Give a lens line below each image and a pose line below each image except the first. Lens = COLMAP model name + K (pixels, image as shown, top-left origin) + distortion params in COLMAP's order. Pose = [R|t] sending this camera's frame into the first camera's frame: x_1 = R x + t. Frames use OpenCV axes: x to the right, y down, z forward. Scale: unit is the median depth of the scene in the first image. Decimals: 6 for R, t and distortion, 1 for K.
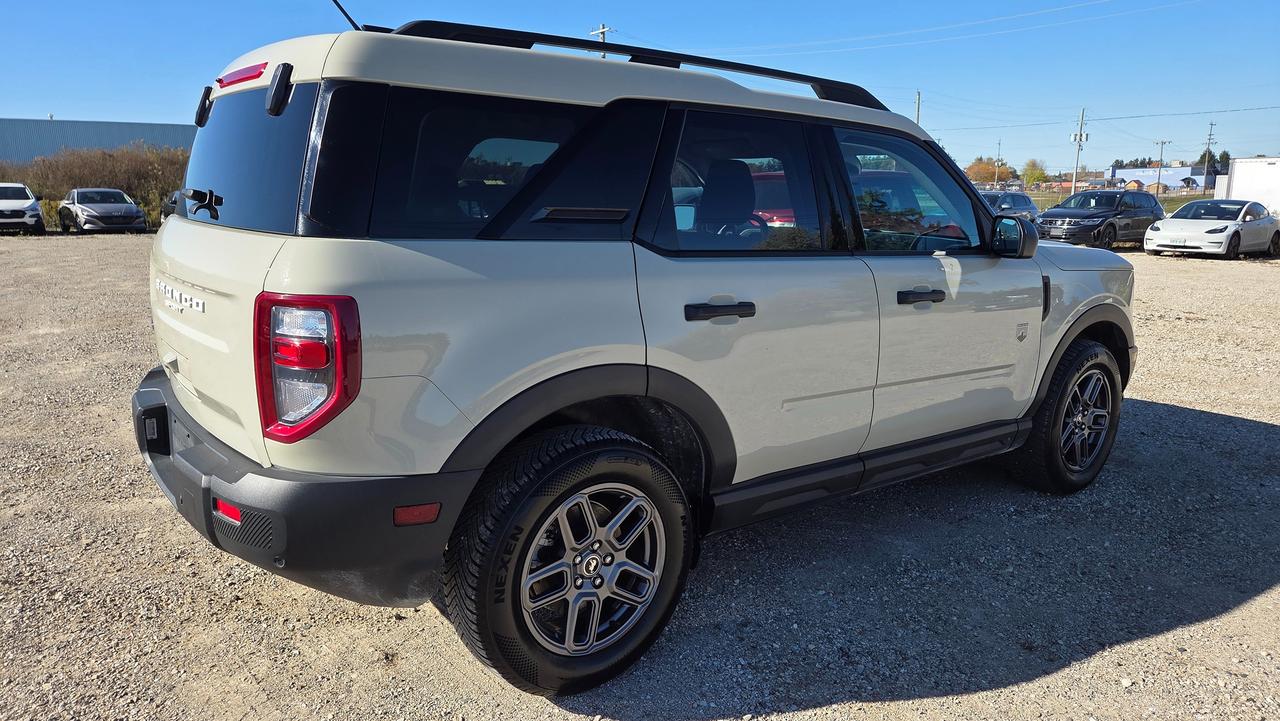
lens RADIAL K [[865.3, 0, 640.0], [0, 865.3, 360.5], [0, 0, 1]] dist [0.074729, -0.057740]
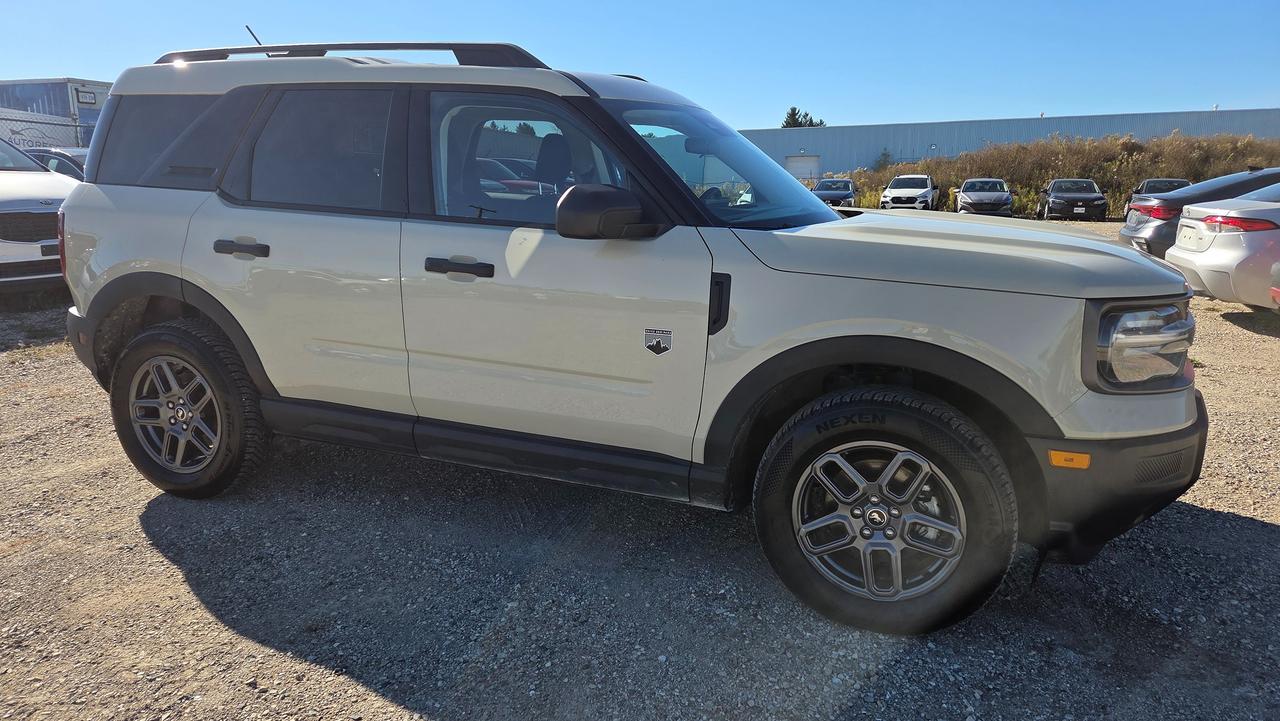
lens RADIAL K [[862.7, 0, 640.1], [0, 862.7, 343.4], [0, 0, 1]] dist [0.060655, -0.002219]
pose [[0.500888, 0.161386, -0.850333, 1.245587], [-0.169137, 0.981772, 0.086702, -0.108732], [0.848825, 0.100395, 0.519054, 0.704432]]
